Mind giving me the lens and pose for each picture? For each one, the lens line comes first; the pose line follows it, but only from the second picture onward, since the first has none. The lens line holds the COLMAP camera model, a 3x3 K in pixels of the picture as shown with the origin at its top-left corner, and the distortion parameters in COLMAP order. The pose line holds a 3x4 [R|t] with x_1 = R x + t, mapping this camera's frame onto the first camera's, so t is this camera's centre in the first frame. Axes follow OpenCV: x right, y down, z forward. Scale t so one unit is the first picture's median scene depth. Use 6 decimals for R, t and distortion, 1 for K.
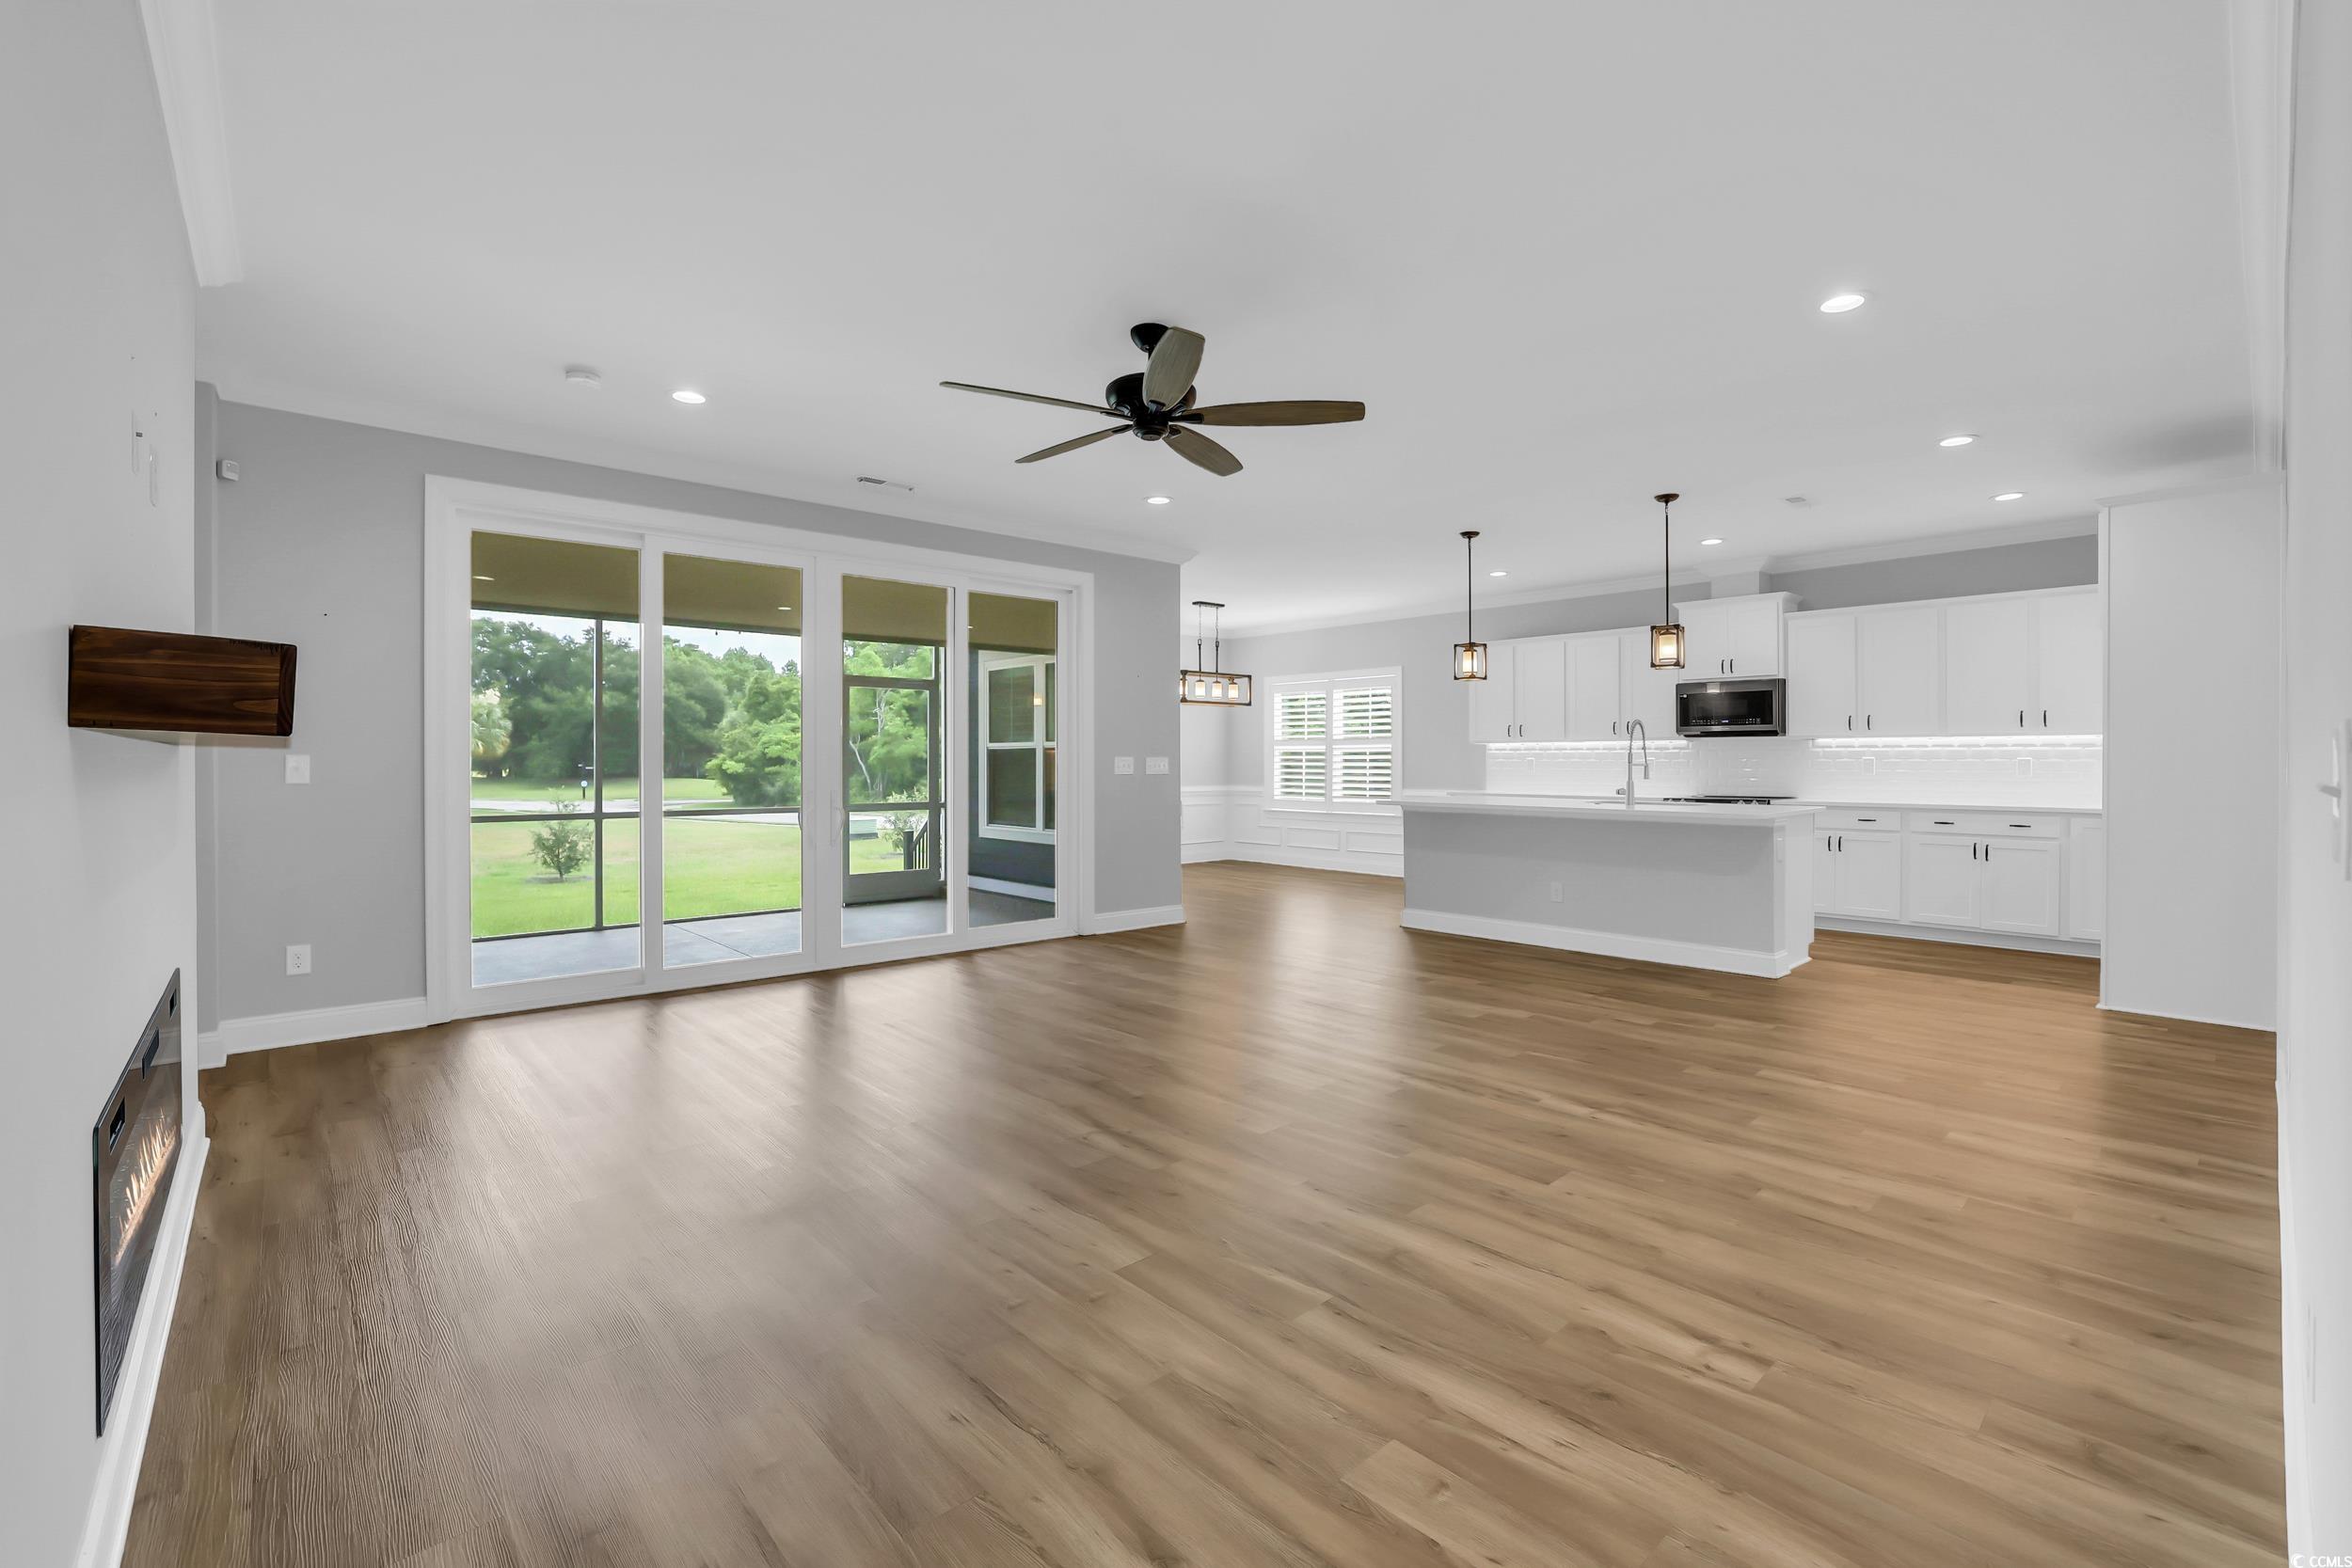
lens RADIAL K [[1029.3, 0, 1207.3], [0, 1029.3, 776.6], [0, 0, 1]] dist [-0.029226, 0.006303]
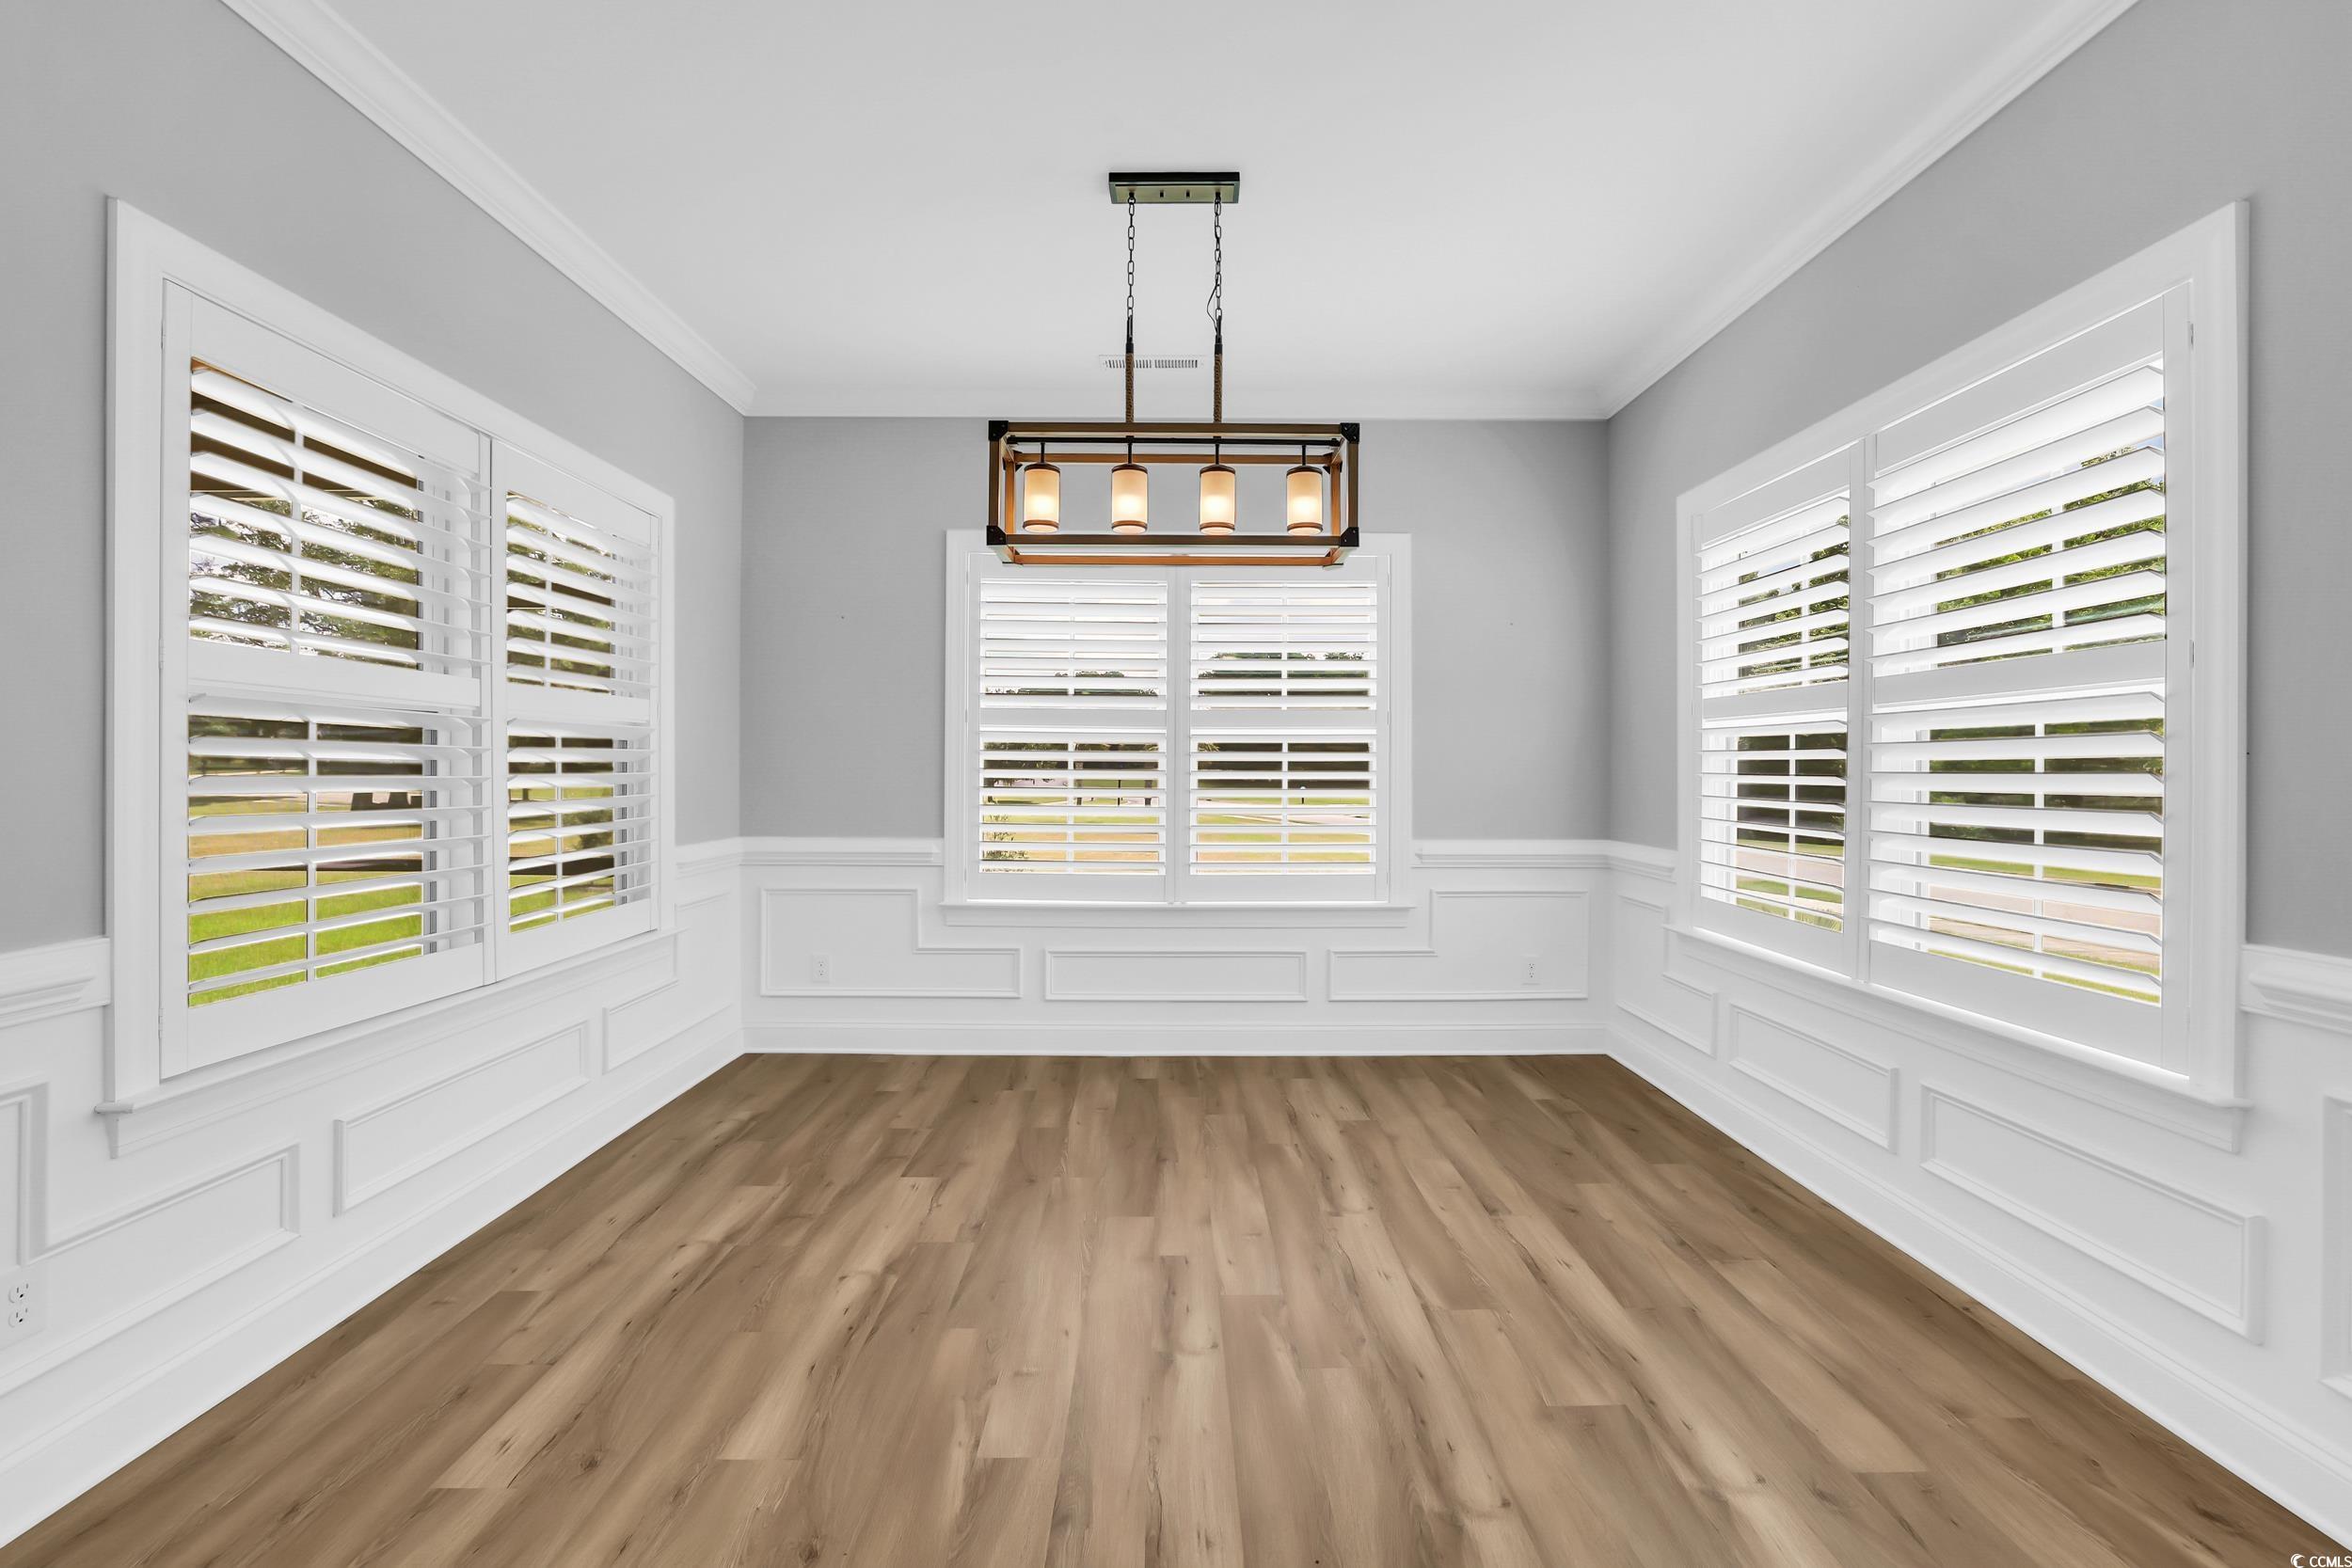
lens RADIAL K [[1029.3, 0, 1203.8], [0, 1029.3, 781.1], [0, 0, 1]] dist [-0.029226, 0.006303]
pose [[0.724704, 0.011938, -0.688957, 0.192968], [-0.015636, 0.999877, 0.000879, -0.012022], [0.688883, 0.010135, 0.724801, 0.820708]]
